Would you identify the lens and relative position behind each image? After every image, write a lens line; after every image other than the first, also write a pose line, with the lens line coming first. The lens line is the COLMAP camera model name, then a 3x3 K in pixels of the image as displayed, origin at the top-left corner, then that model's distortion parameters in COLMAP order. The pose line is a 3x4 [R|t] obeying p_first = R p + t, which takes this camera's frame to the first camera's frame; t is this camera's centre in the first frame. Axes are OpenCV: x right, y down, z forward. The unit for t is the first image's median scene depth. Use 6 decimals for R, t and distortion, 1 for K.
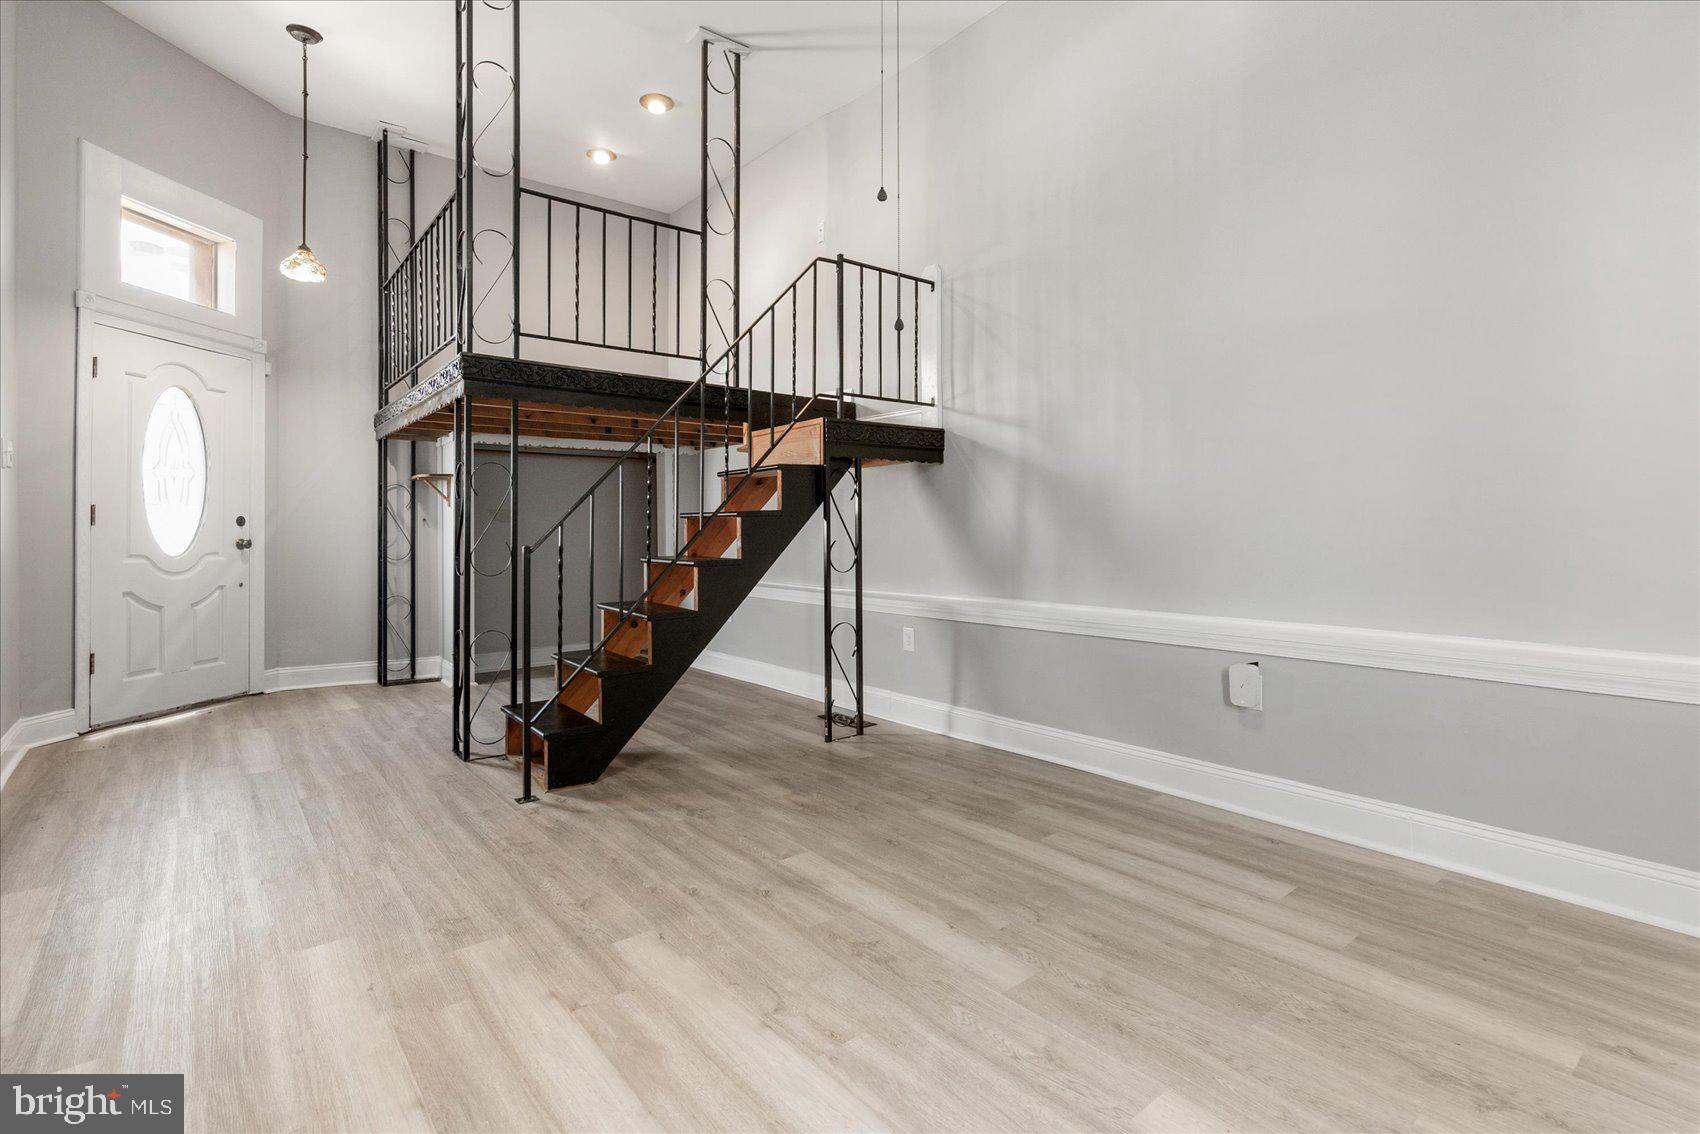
lens RADIAL K [[824.5, 0, 860.8], [0, 824.5, 515.1], [0, 0, 1]] dist [-0.003772, 0.001588]
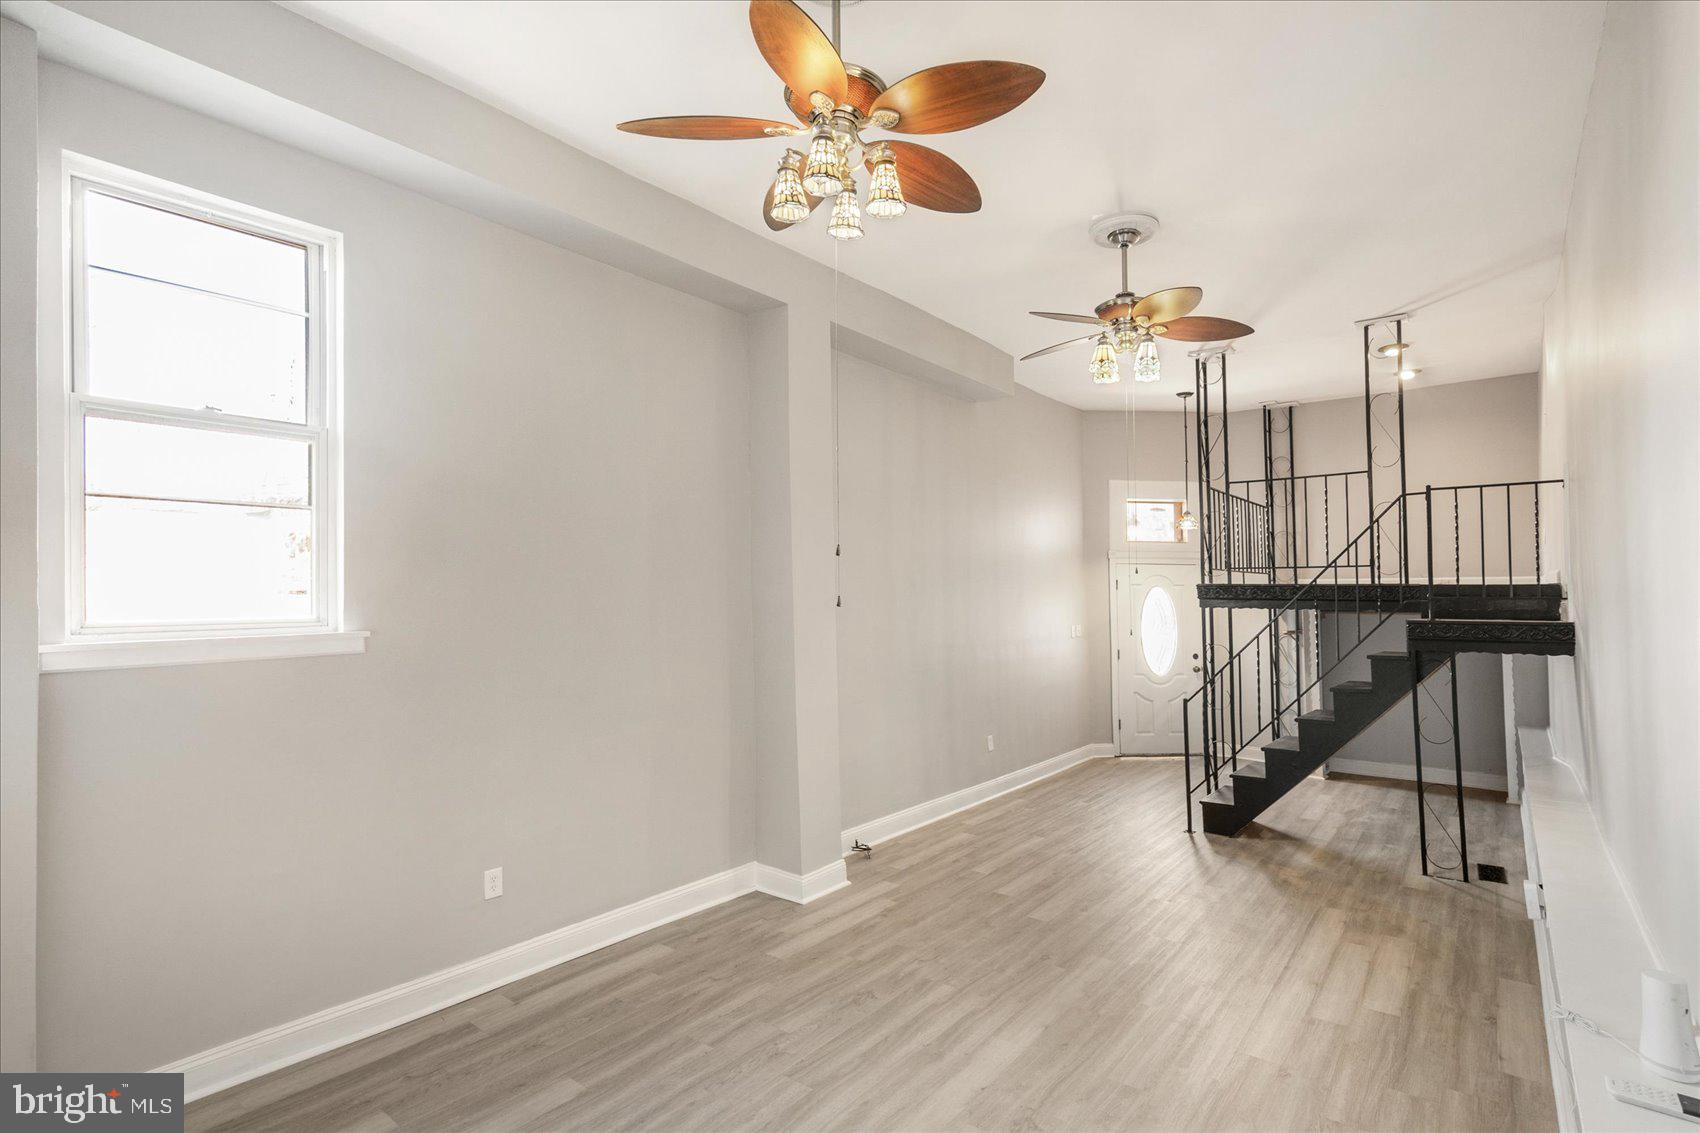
lens RADIAL K [[824.5, 0, 844.7], [0, 824.5, 552.2], [0, 0, 1]] dist [-0.003772, 0.001588]
pose [[0.202732, -0.052458, -0.977828, 1.009740], [0.011388, 0.998623, -0.051212, -0.159959], [0.979168, -0.000753, 0.203051, -0.120740]]
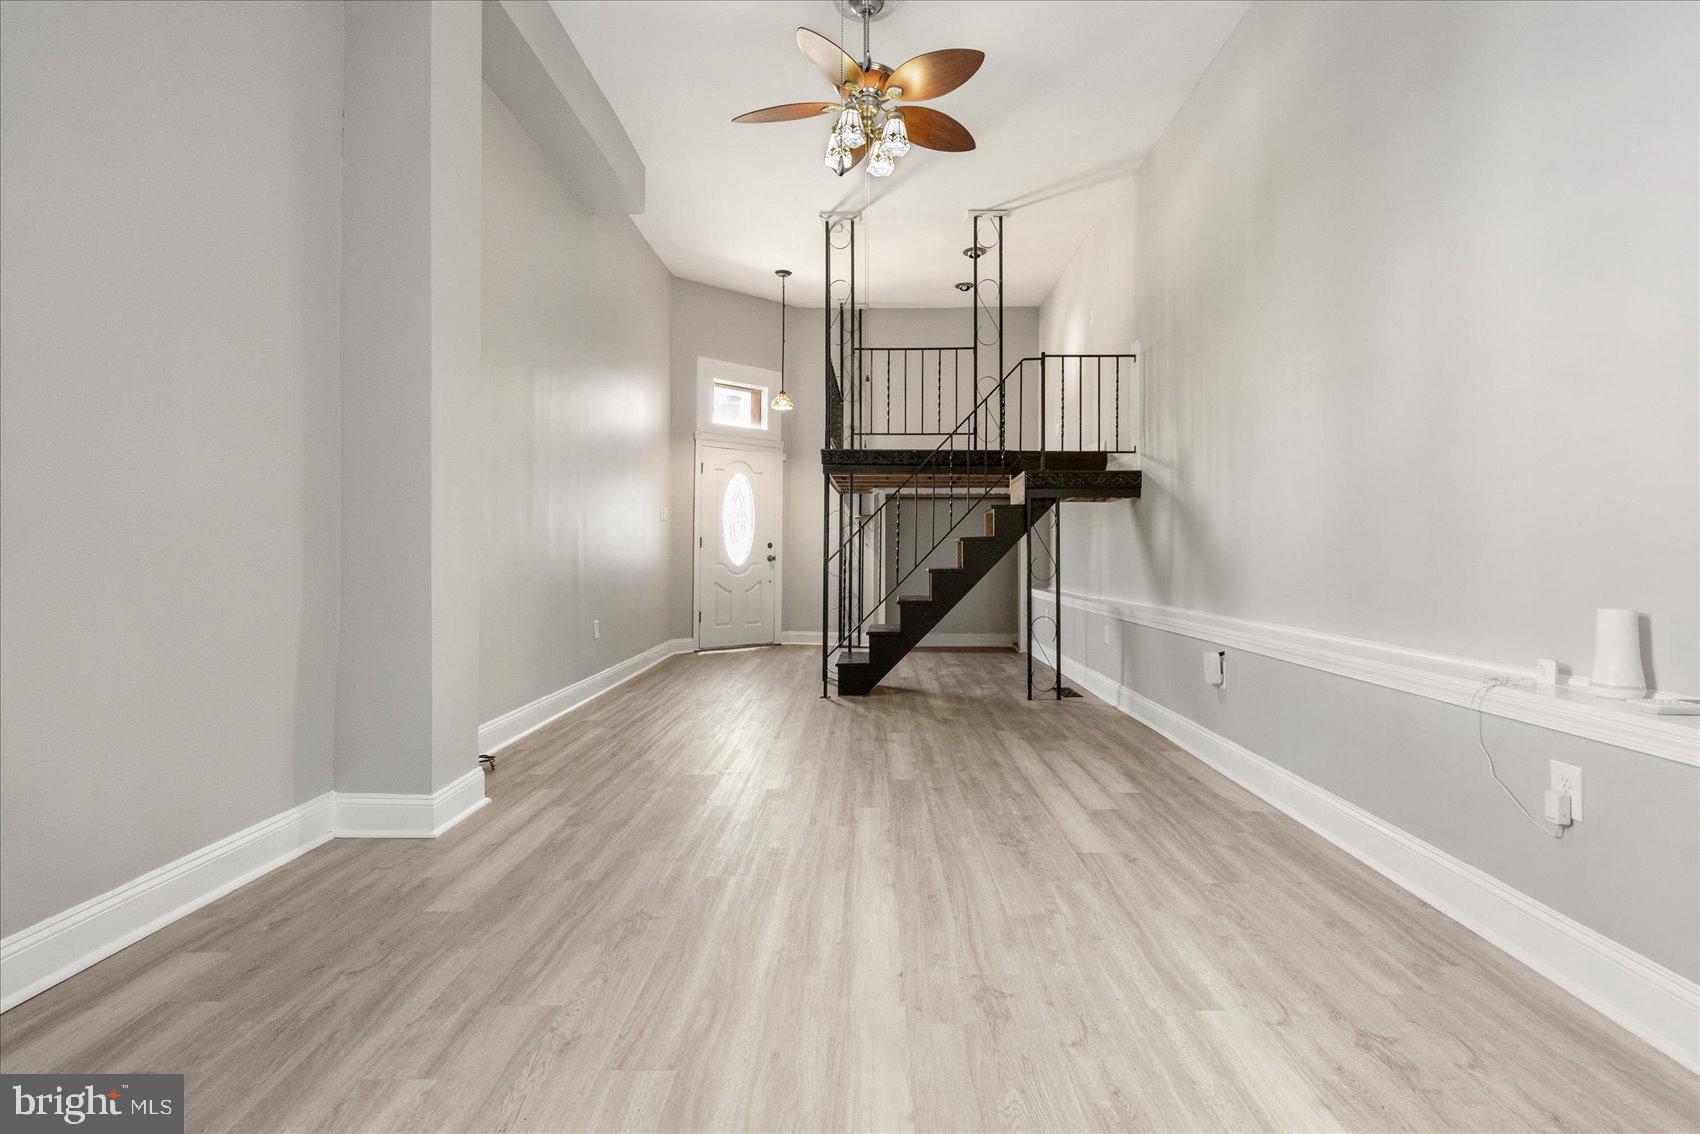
lens RADIAL K [[812.3, 0, 852.0], [0, 812.3, 509.1], [0, 0, 1]] dist [0.003266, 0.001492]
pose [[0.756511, -0.032646, -0.653166, 0.633321], [0.008117, 0.999145, -0.040537, 0.002087], [0.653931, 0.025366, 0.756129, -0.251725]]
